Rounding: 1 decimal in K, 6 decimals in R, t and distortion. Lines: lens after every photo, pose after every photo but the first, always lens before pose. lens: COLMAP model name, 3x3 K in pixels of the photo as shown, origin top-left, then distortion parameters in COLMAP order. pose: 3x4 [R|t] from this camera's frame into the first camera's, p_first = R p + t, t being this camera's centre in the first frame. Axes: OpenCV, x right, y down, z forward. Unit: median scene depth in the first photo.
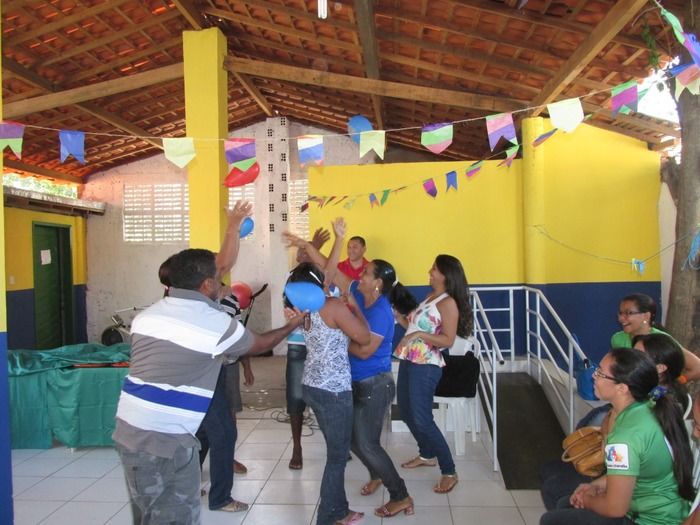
lens RADIAL K [[585.6, 0, 351.9], [0, 585.6, 262.3], [0, 0, 1]] dist [-0.030449, 0.010704]
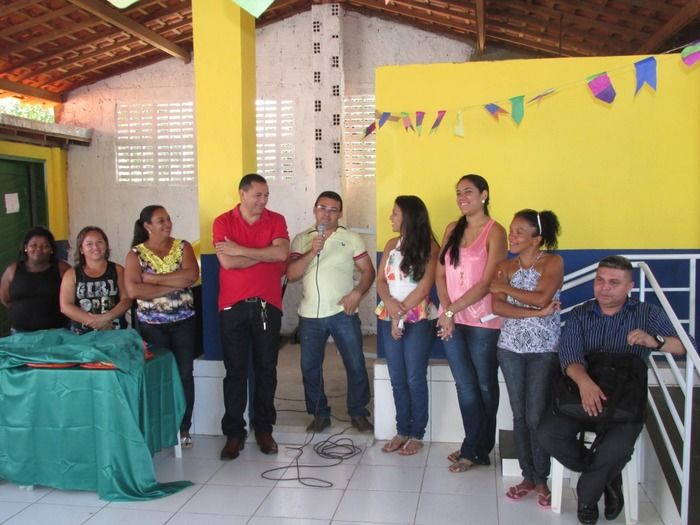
lens RADIAL K [[751.1, 0, 350.0], [0, 751.1, 262.5], [0, 0, 1]] dist [-0.044520, 0.009546]
pose [[0.995859, 0.013543, -0.089900, -0.019233], [-0.007477, 0.997693, 0.067481, -0.000723], [0.090606, -0.066530, 0.993662, 0.115678]]
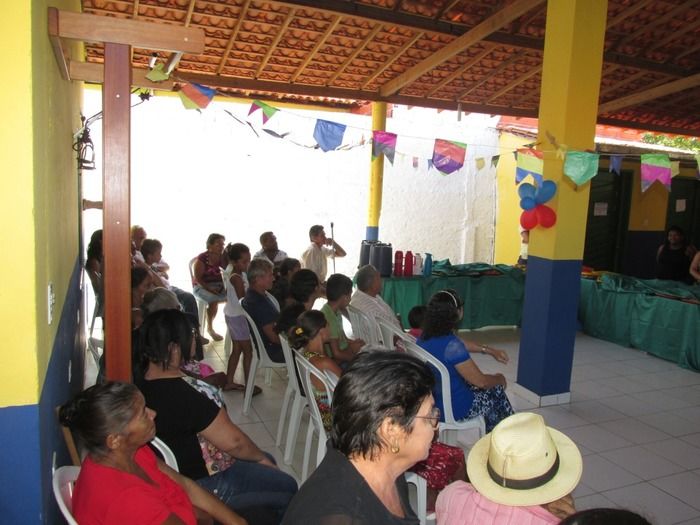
lens RADIAL K [[583.8, 0, 352.9], [0, 583.8, 257.9], [0, 0, 1]] dist [-0.028258, 0.005501]
pose [[0.477428, 0.159323, -0.864106, 0.214526], [-0.066794, 0.987159, 0.145107, -0.034333], [0.876128, -0.011561, 0.481939, -0.171722]]
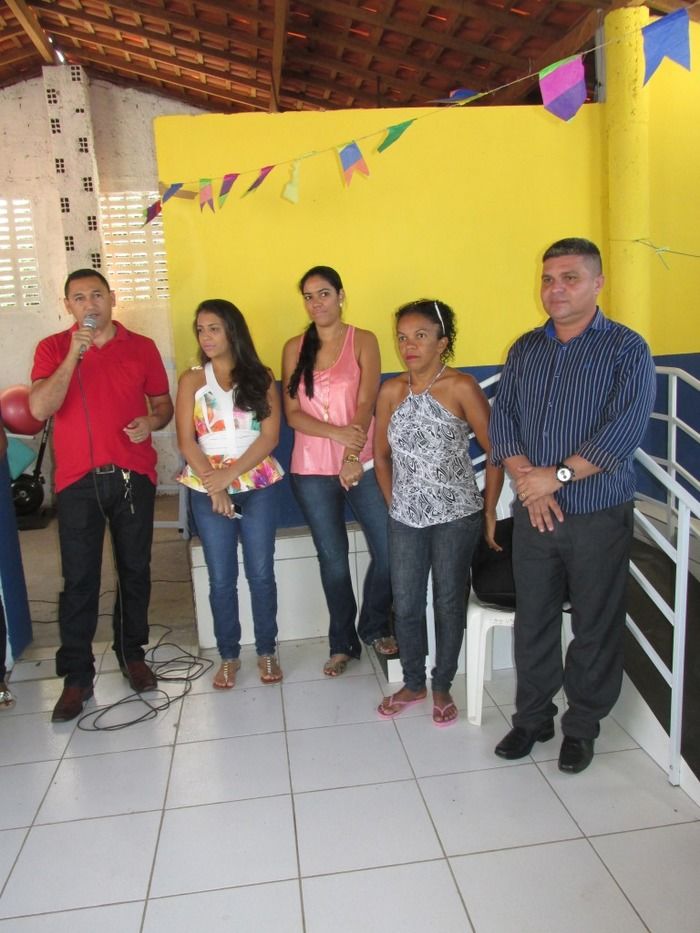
lens RADIAL K [[780.5, 0, 350.9], [0, 780.5, 469.9], [0, 0, 1]] dist [-0.030449, 0.010704]
pose [[0.977464, -0.075021, 0.197320, -0.048930], [0.043443, 0.986202, 0.159747, 0.011291], [-0.206582, -0.147574, 0.967236, 0.274092]]
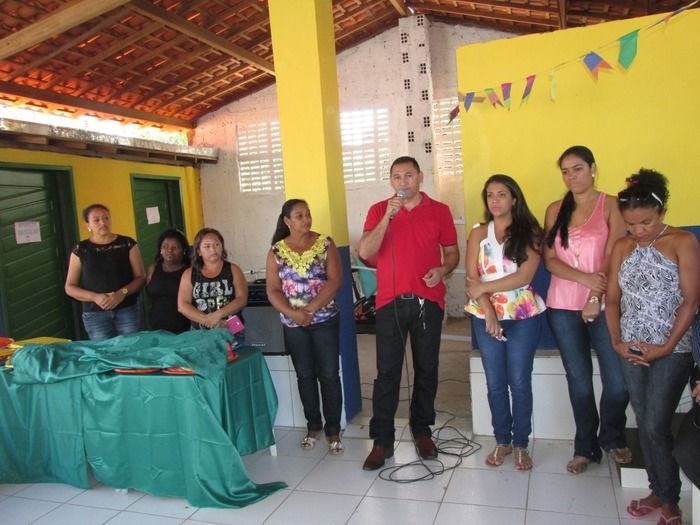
lens RADIAL K [[585.6, 0, 351.9], [0, 585.6, 262.3], [0, 0, 1]] dist [-0.030449, 0.010704]
pose [[0.965781, -0.030274, -0.257586, -0.022294], [0.052028, 0.995590, 0.078060, 0.009310], [0.254086, -0.088791, 0.963097, 0.267035]]
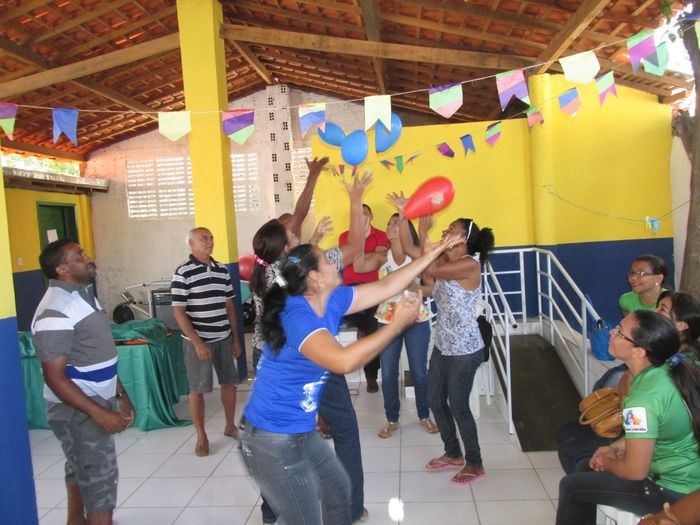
lens RADIAL K [[585.6, 0, 351.9], [0, 585.6, 262.3], [0, 0, 1]] dist [-0.030449, 0.010704]
pose [[0.999181, -0.038398, -0.012770, -0.001537], [0.039061, 0.997634, 0.056569, -0.001968], [0.010568, -0.057021, 0.998317, 0.006222]]
